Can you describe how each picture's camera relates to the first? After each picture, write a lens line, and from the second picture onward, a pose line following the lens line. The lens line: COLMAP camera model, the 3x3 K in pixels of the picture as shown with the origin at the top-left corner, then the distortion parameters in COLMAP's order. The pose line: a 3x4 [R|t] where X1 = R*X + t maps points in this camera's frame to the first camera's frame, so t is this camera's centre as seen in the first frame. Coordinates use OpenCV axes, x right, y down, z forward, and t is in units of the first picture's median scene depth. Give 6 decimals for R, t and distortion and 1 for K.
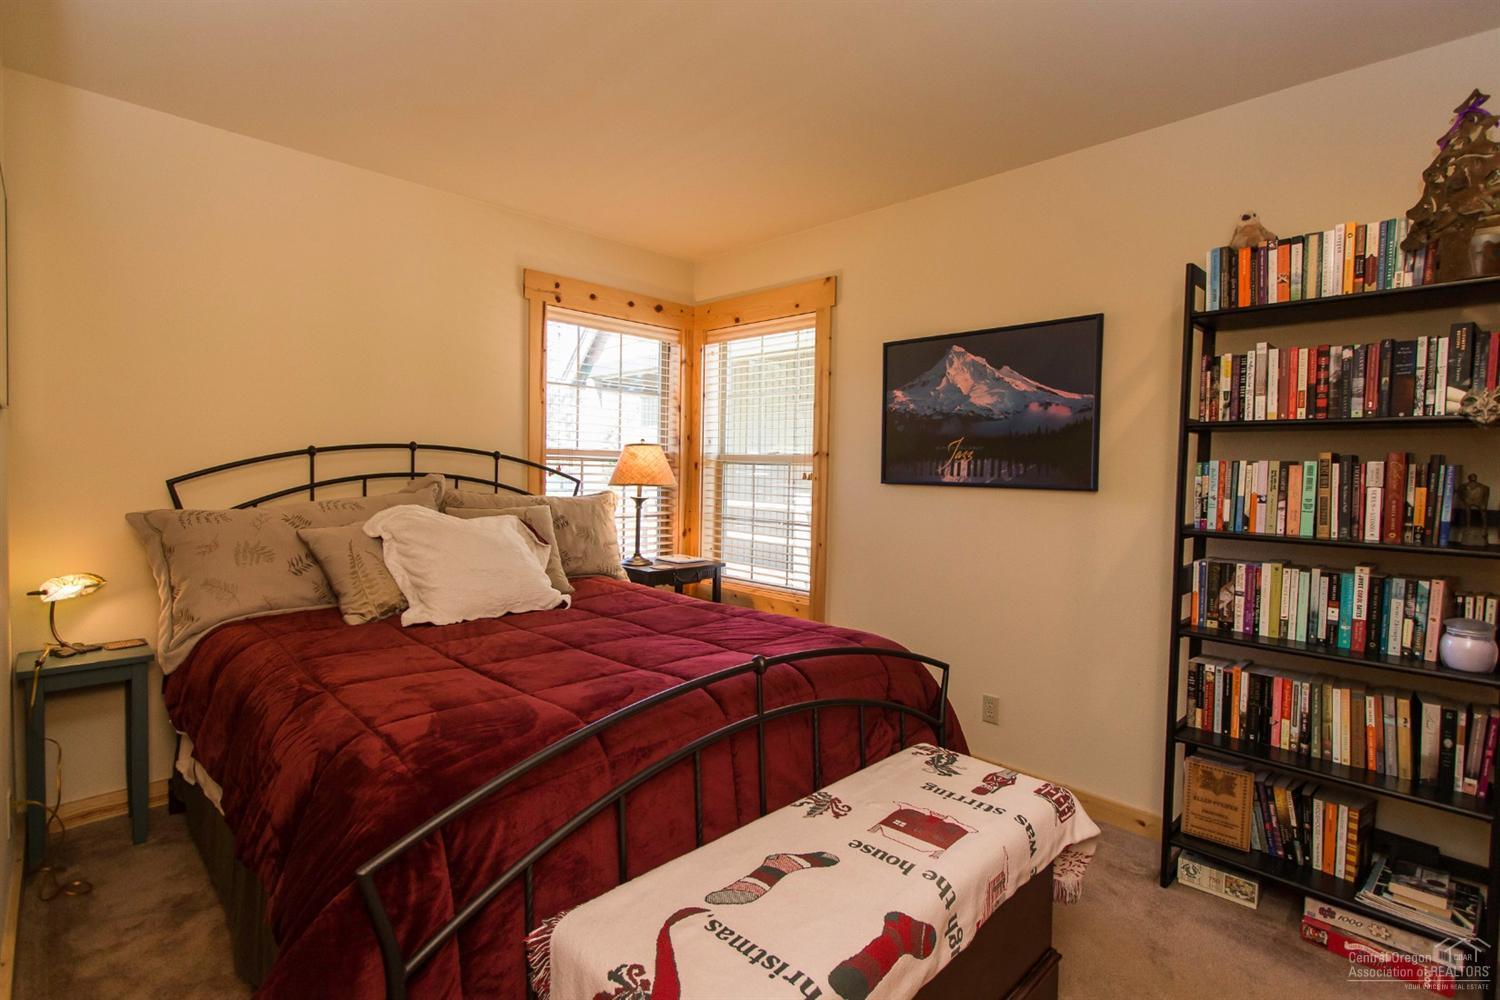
lens RADIAL K [[712.8, 0, 753.5], [0, 712.8, 497.8], [0, 0, 1]] dist [0.010062, -0.002813]
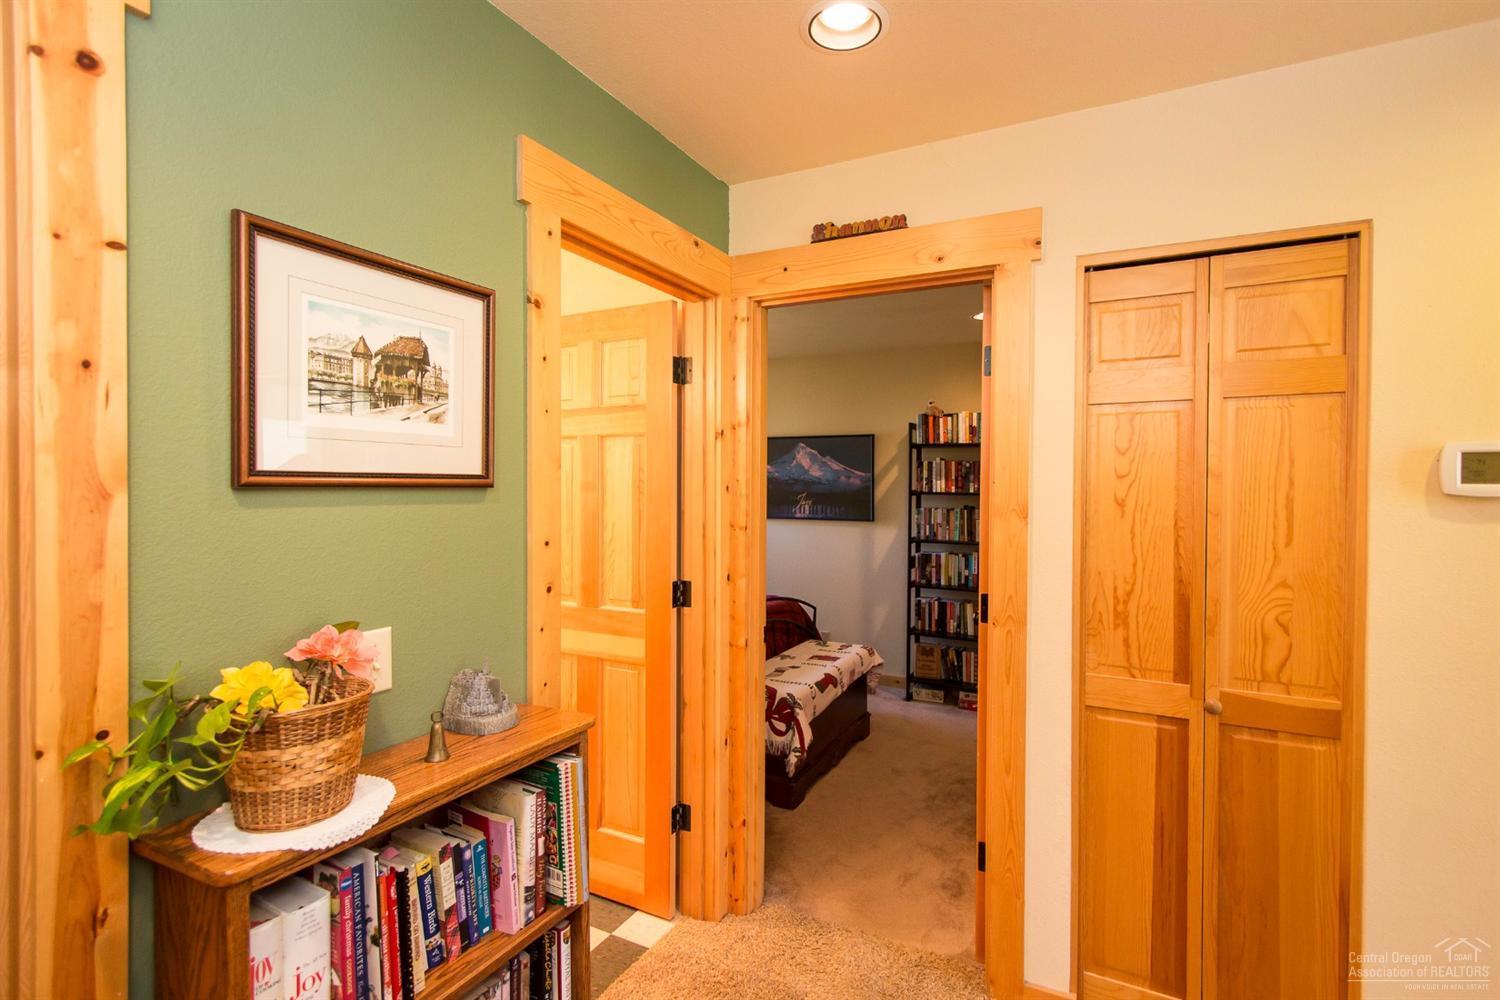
lens RADIAL K [[712.8, 0, 747.9], [0, 712.8, 497.4], [0, 0, 1]] dist [0.010062, -0.002813]
pose [[0.953651, -0.019507, 0.300283, -0.557085], [0.024862, 0.999593, -0.014024, -0.068950], [-0.299888, 0.020840, 0.953747, -0.985293]]
